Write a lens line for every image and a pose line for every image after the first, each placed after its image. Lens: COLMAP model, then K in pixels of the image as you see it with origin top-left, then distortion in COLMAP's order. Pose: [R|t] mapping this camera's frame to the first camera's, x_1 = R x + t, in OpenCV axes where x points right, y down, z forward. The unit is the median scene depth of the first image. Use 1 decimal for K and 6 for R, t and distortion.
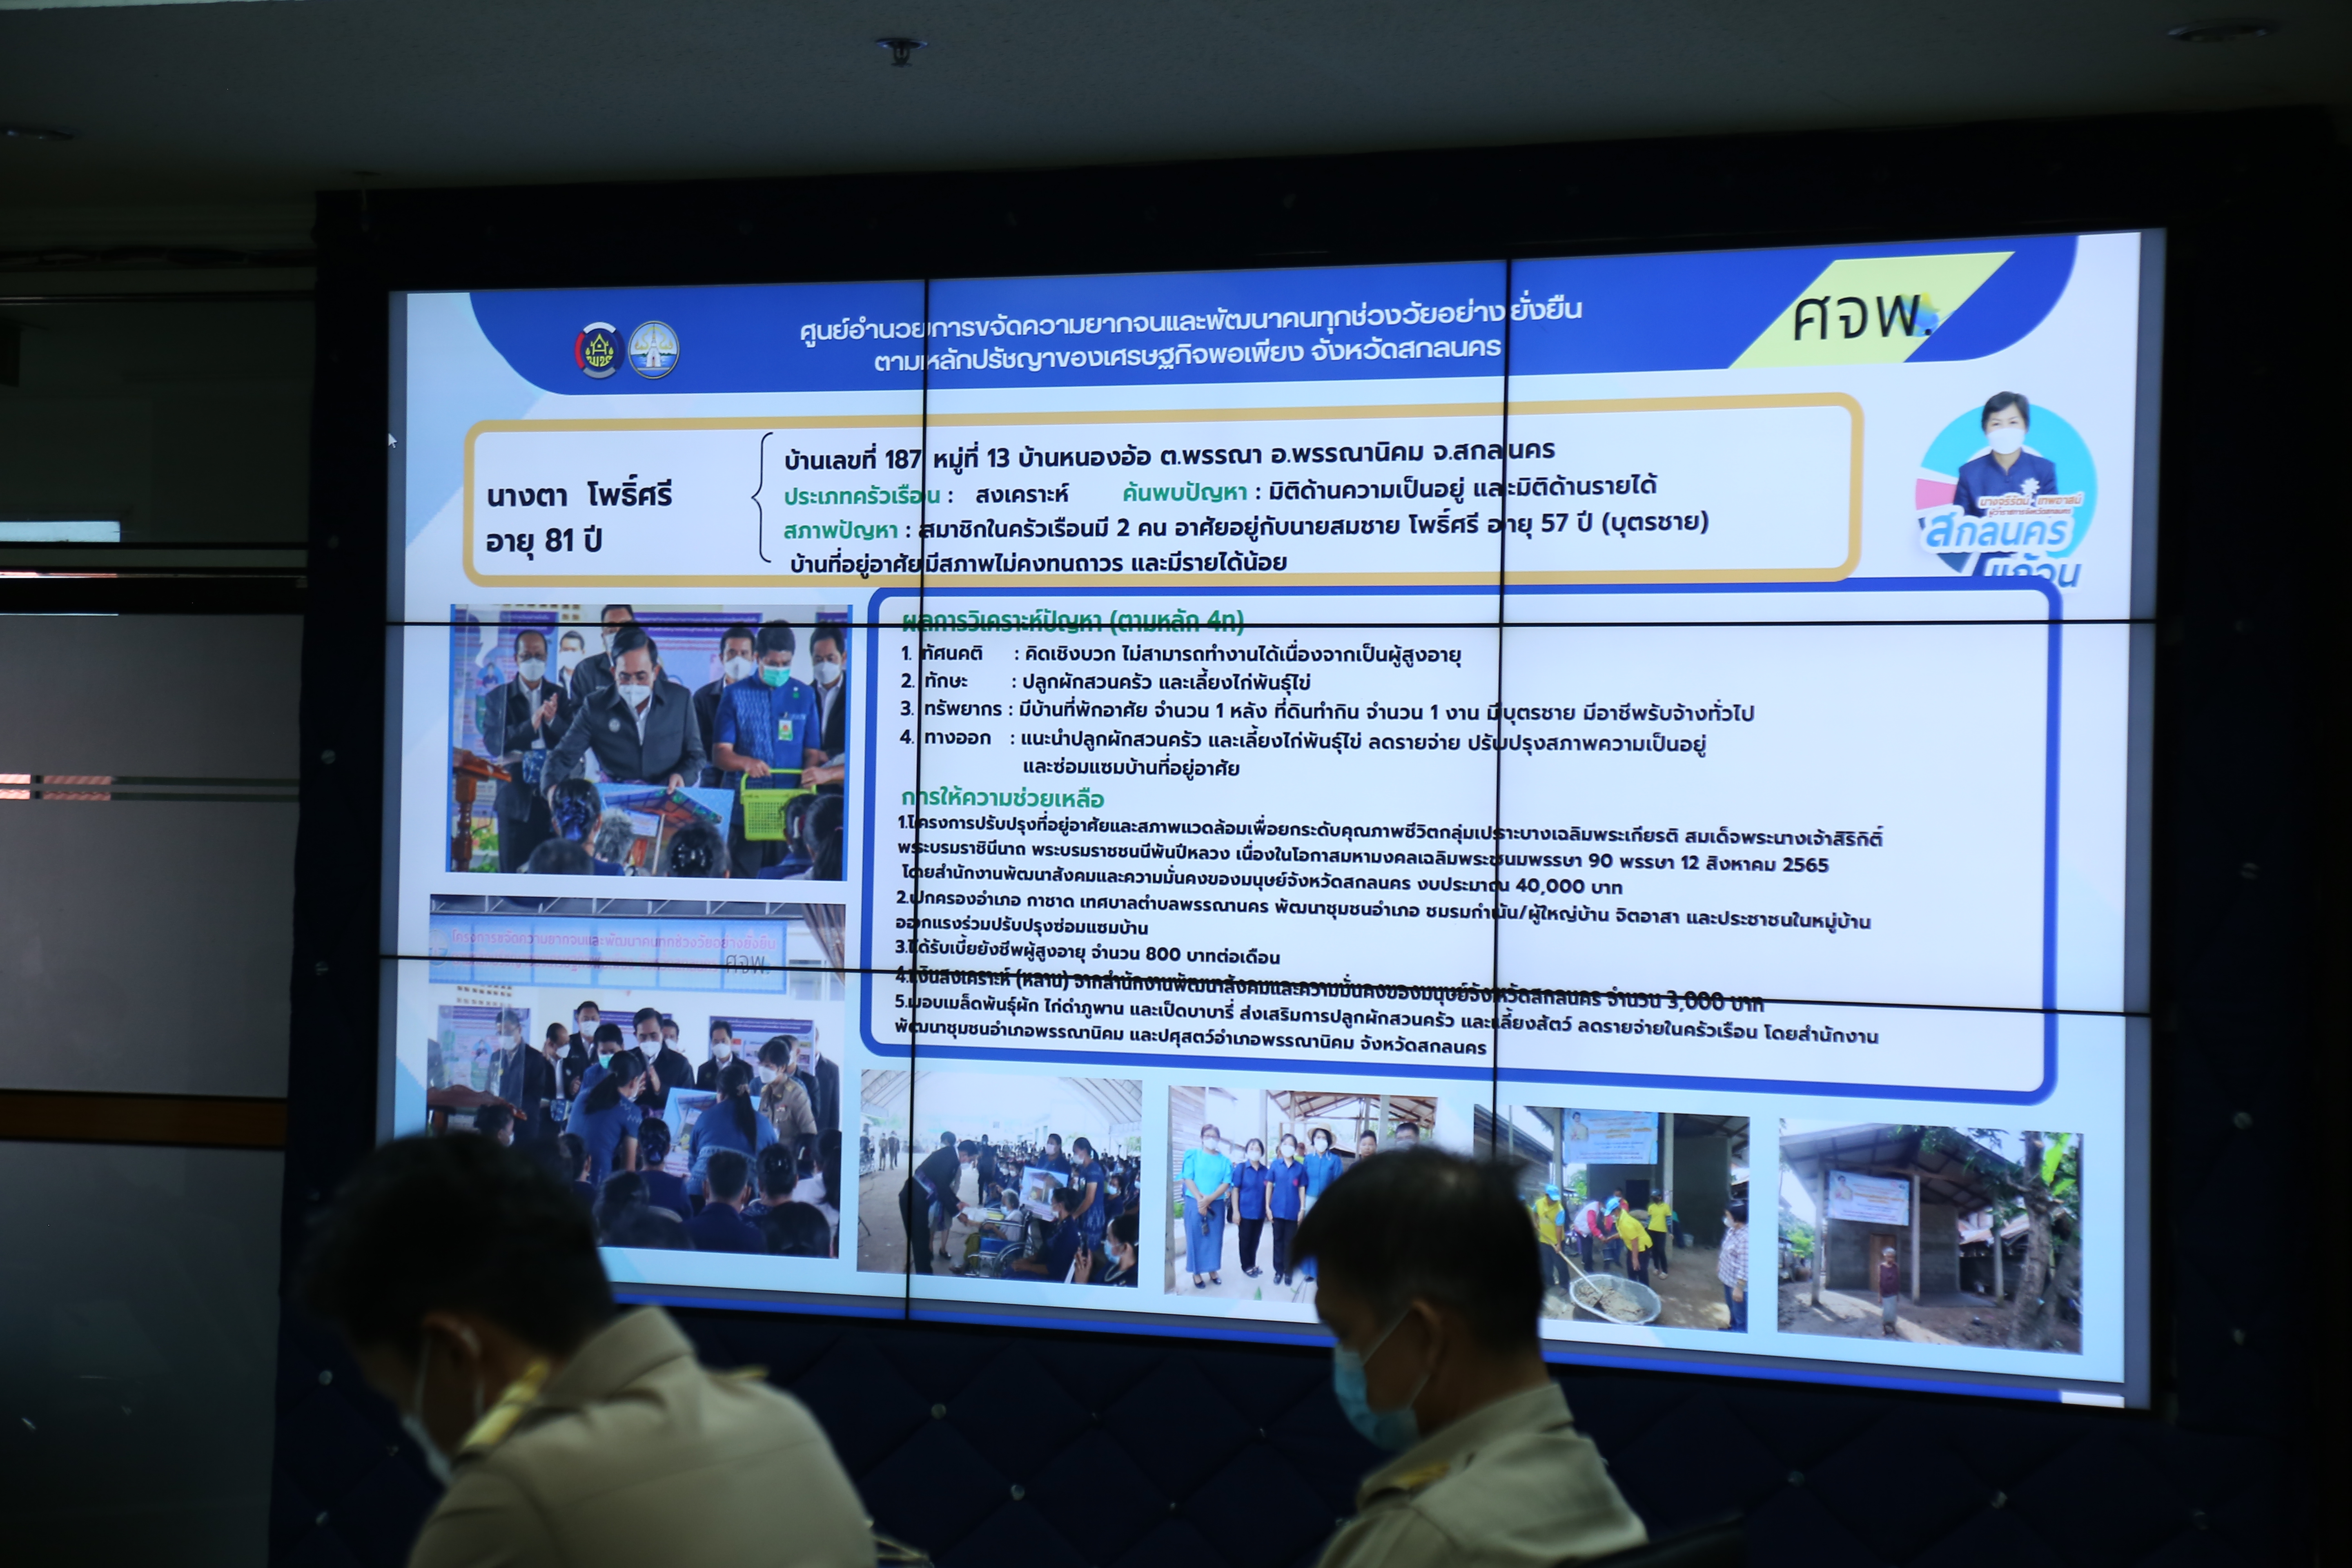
lens RADIAL K [[5094.1, 0, 1169.2], [0, 5094.1, 784.2], [0, 0, 1]] dist [-0.047601, 0.000000]
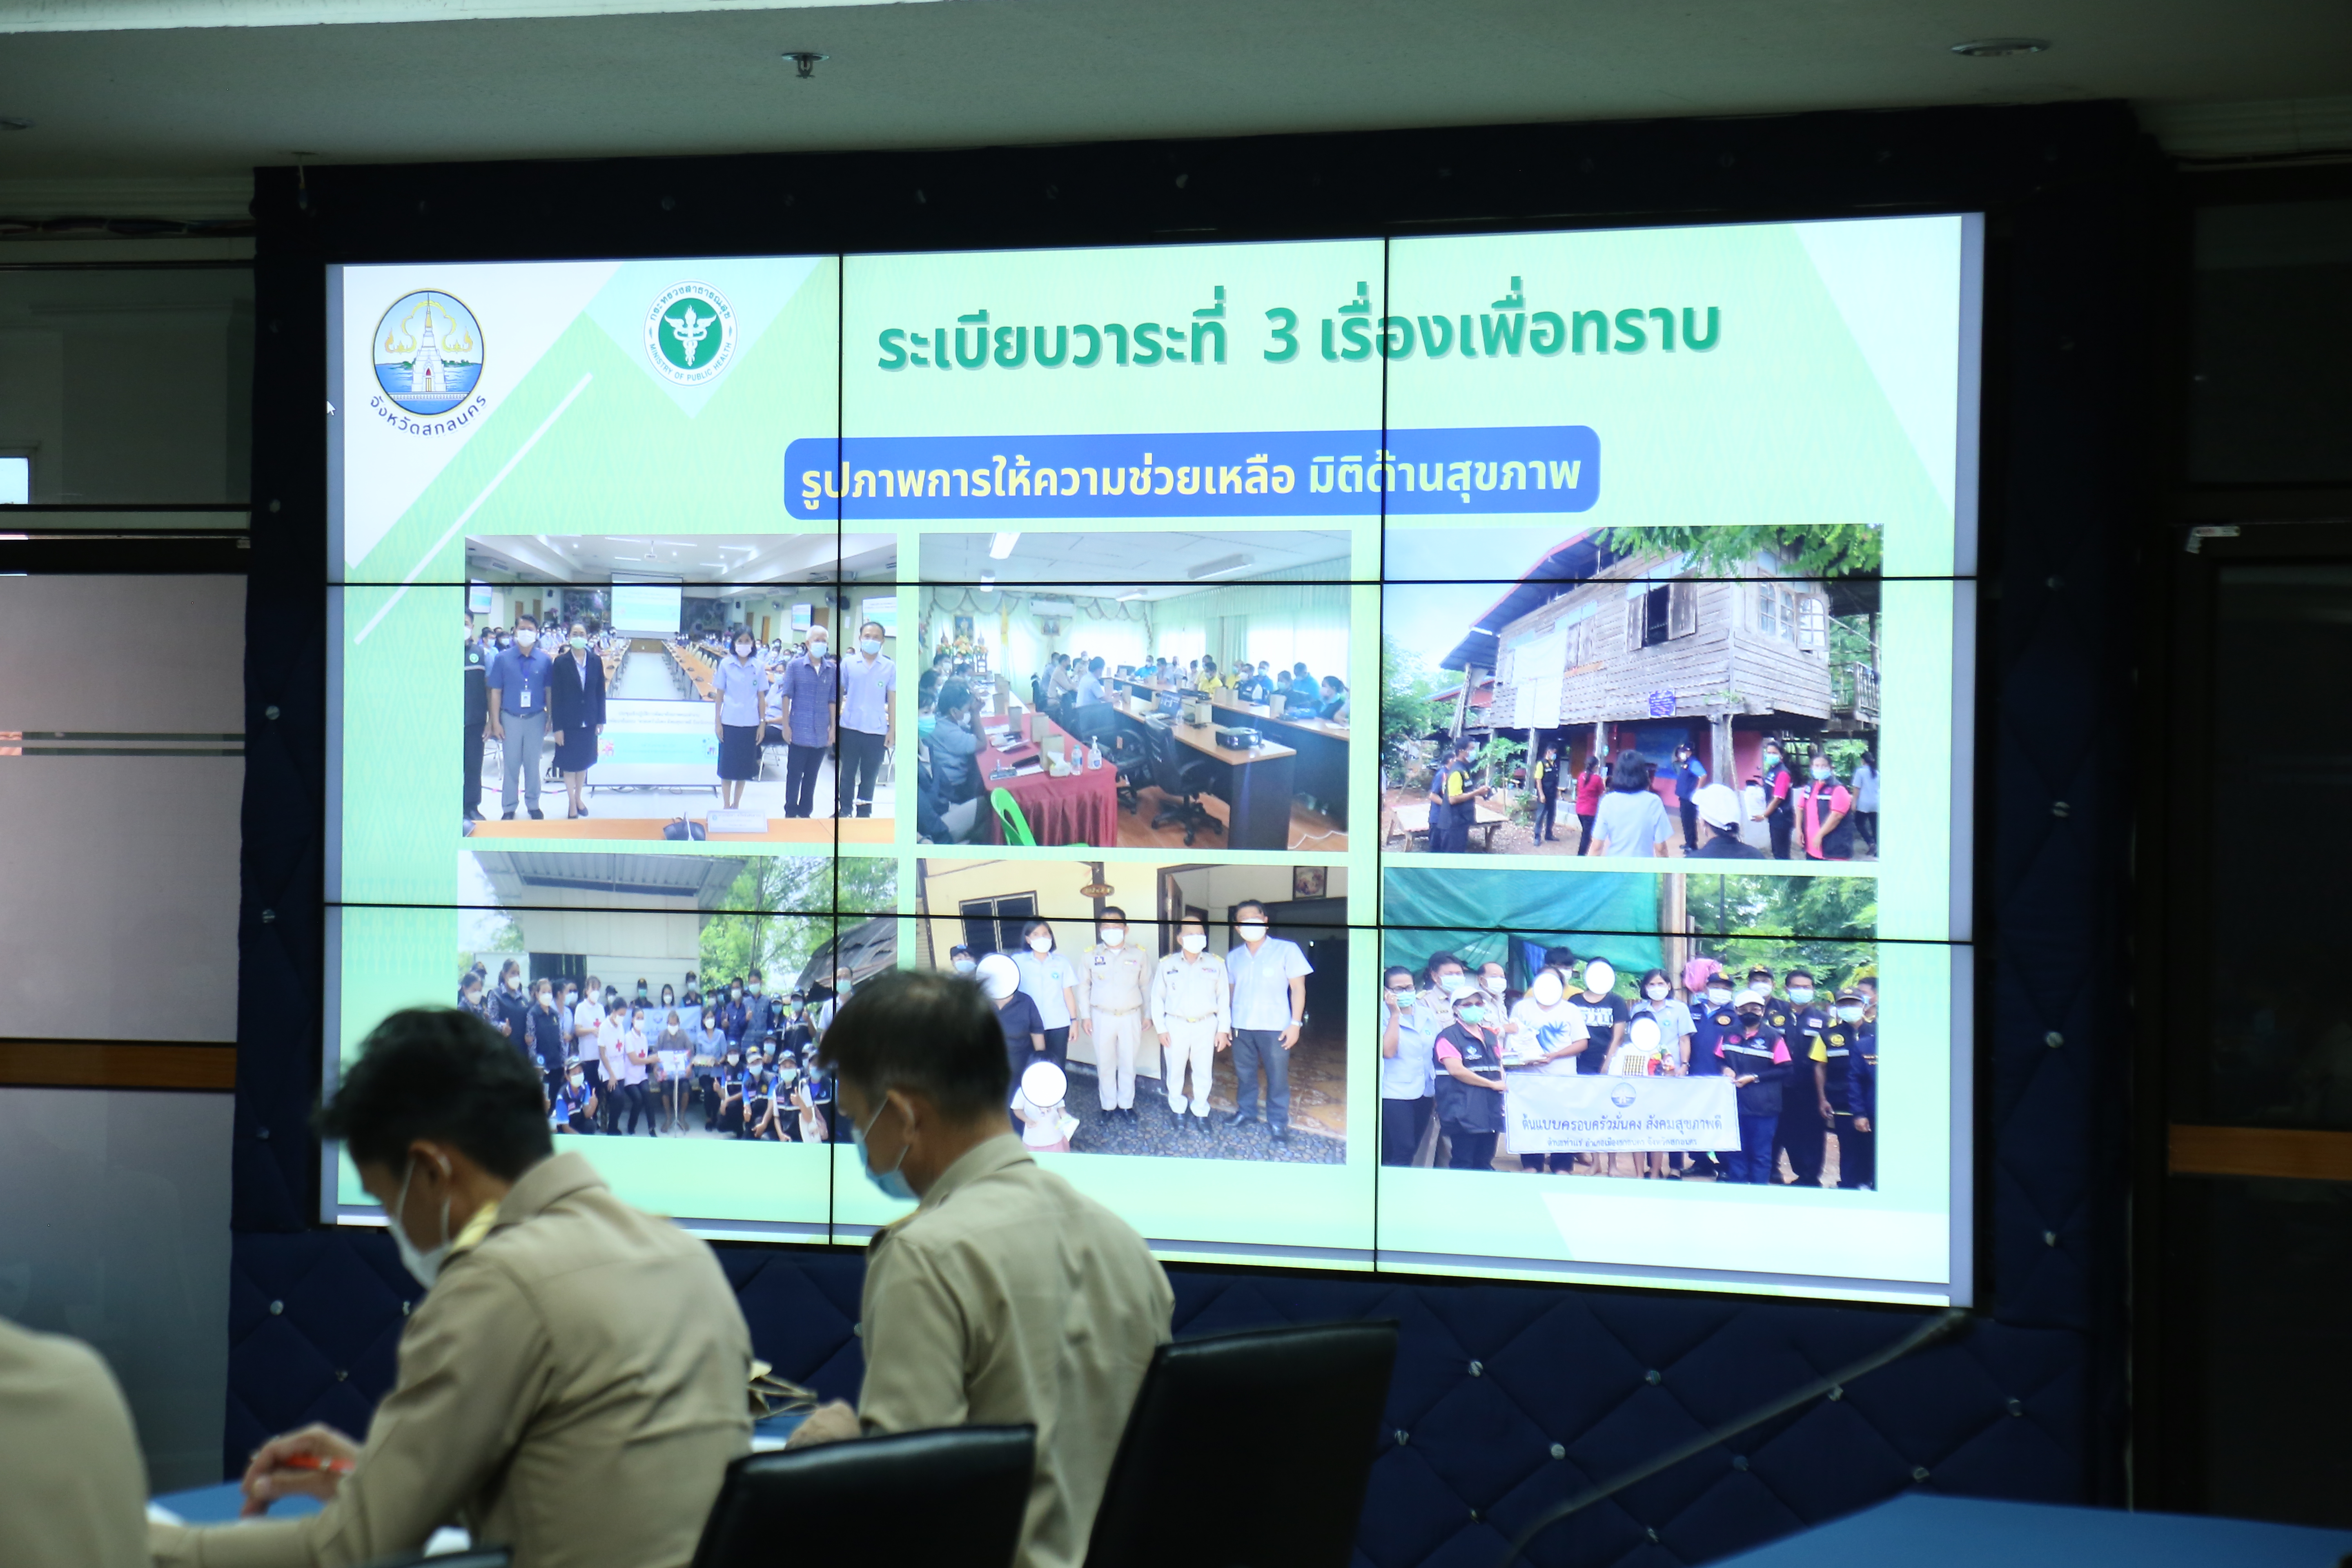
lens RADIAL K [[5560.4, 0, 1180.5], [0, 5560.4, 781.5], [0, 0, 1]] dist [-0.039436, 0.000000]
pose [[0.999949, -0.009480, 0.003412, 0.016240], [0.009434, 0.999868, 0.013234, -0.004699], [-0.003537, -0.013201, 0.999907, -0.137080]]
